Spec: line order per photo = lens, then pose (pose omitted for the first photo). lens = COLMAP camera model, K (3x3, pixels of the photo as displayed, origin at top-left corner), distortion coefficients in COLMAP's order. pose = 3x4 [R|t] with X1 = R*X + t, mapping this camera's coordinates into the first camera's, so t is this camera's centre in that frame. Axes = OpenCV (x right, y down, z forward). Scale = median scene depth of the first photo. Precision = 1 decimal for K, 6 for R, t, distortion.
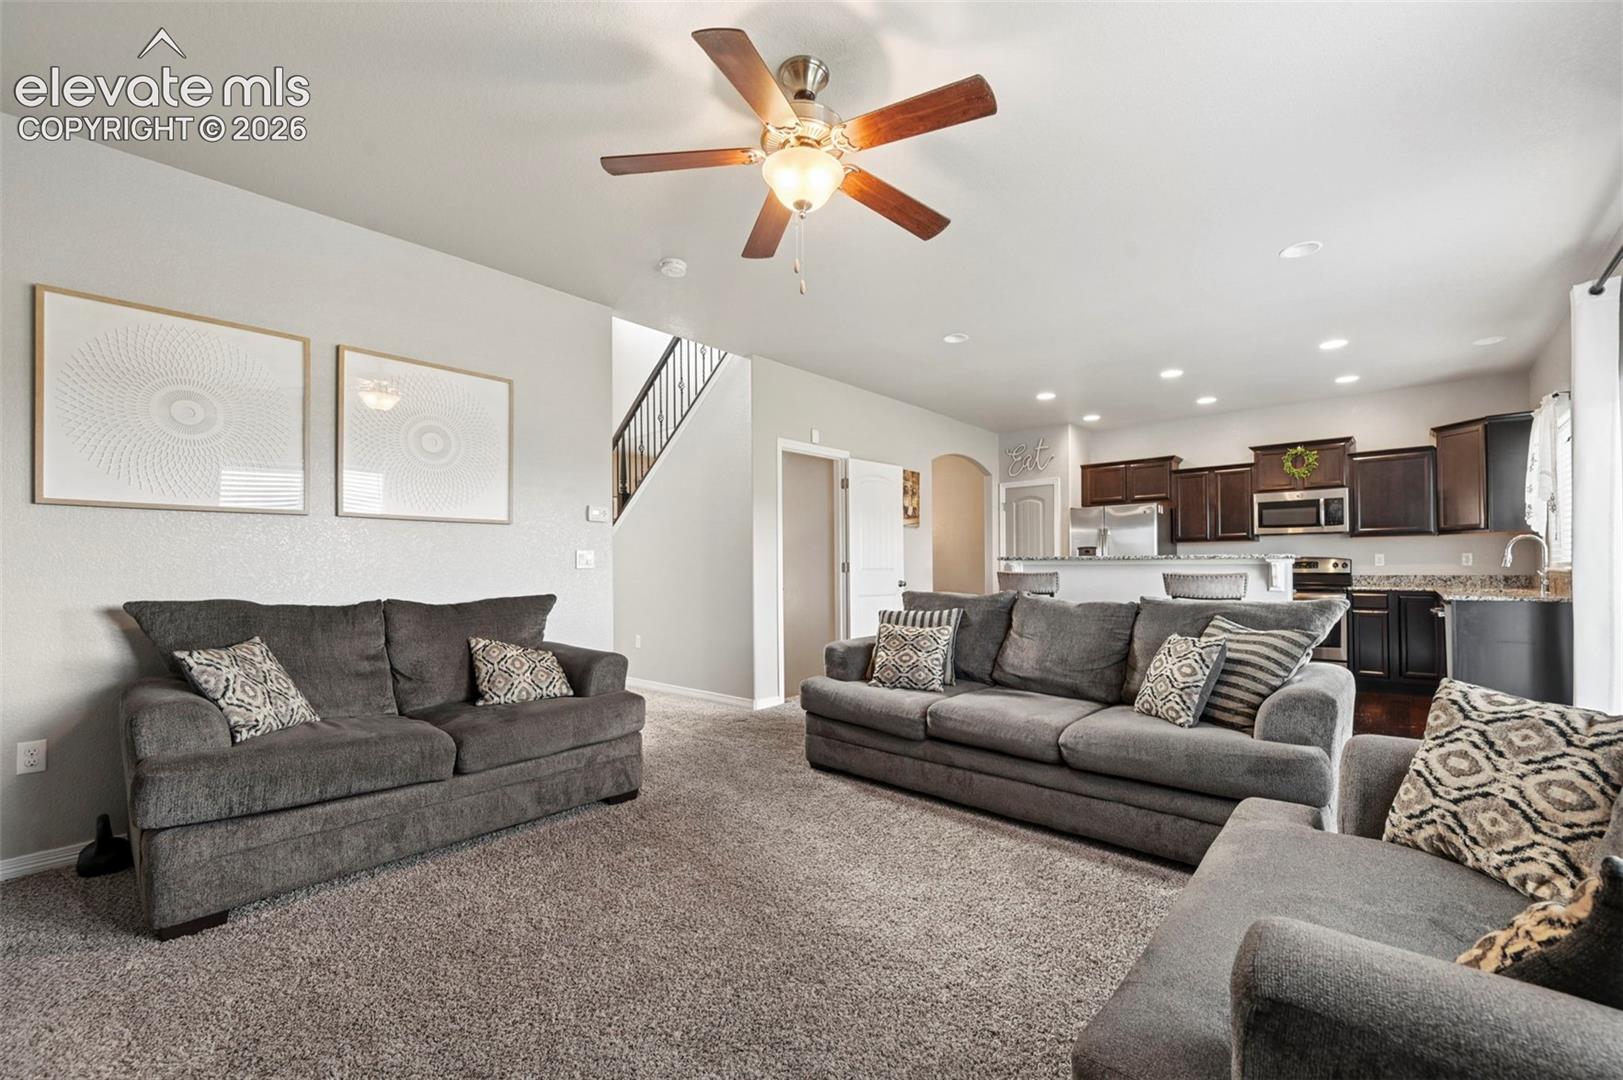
lens RADIAL K [[644.7, 0, 847.4], [0, 644.7, 559.5], [0, 0, 1]] dist [-0.001282, -0.000218]
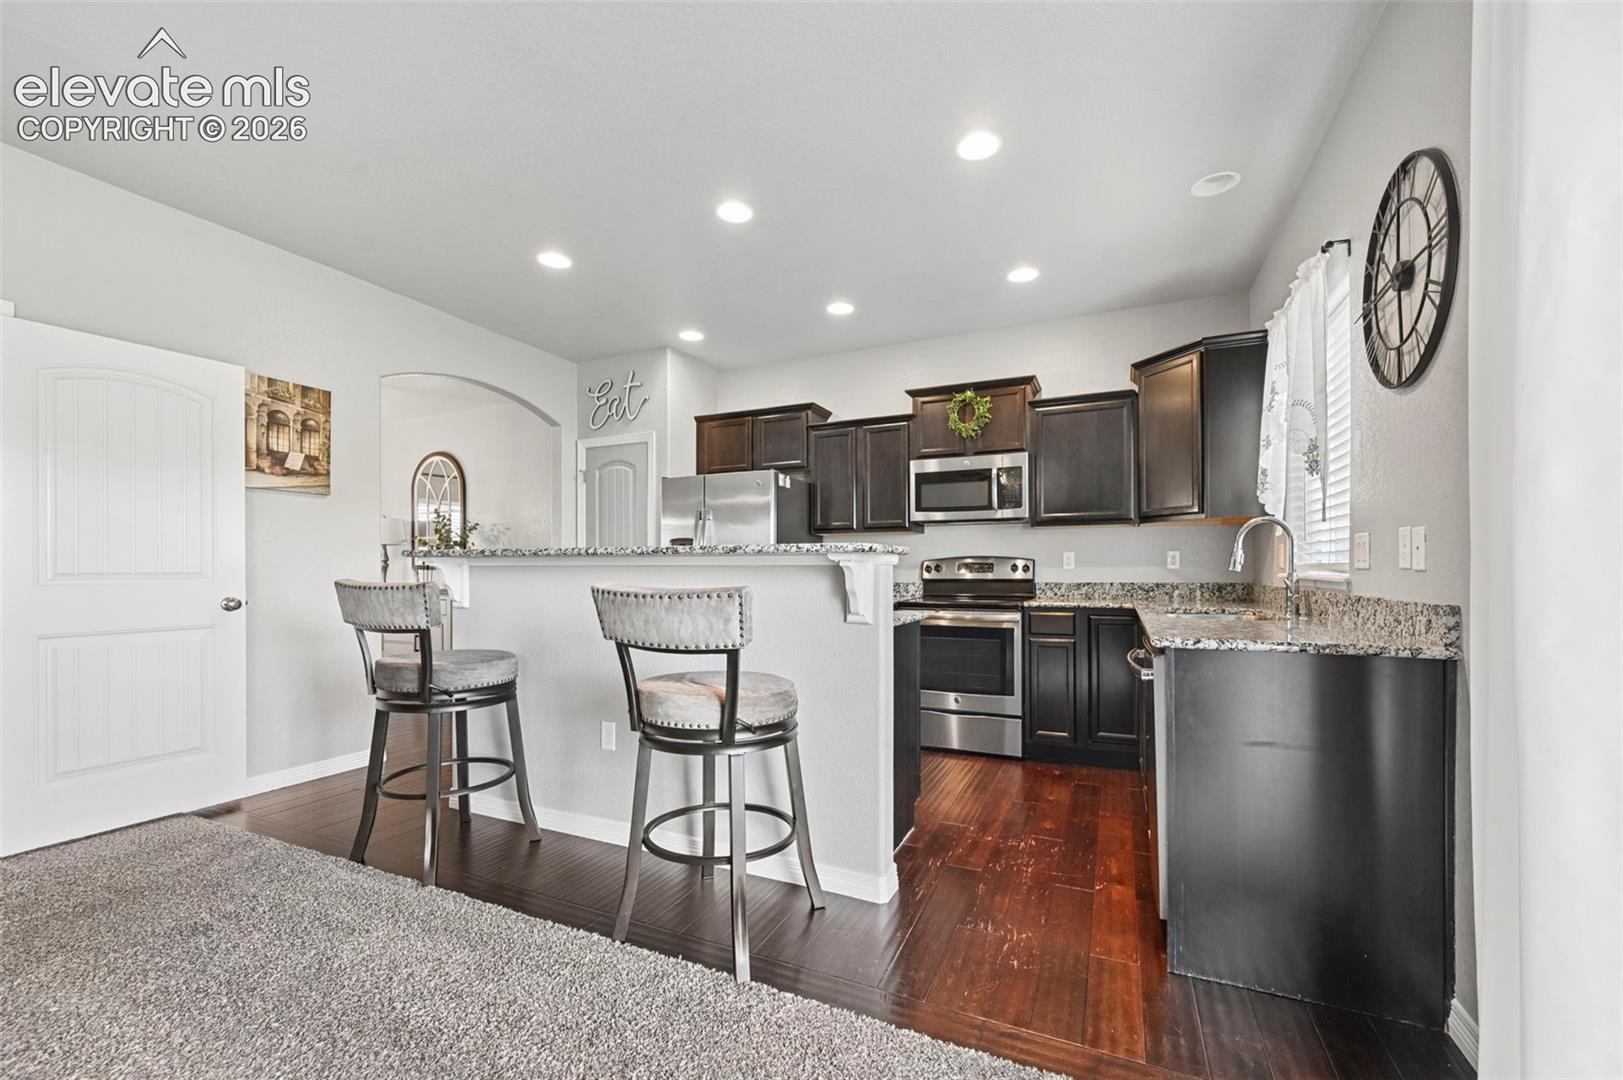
lens RADIAL K [[668.2, 0, 800.7], [0, 668.2, 567.4], [0, 0, 1]] dist [-0.001629, -0.000046]
pose [[0.961894, 0.002586, 0.273409, 0.358659], [-0.005203, 0.999947, 0.008847, 0.003052], [-0.273372, -0.009933, 0.961857, 0.394553]]
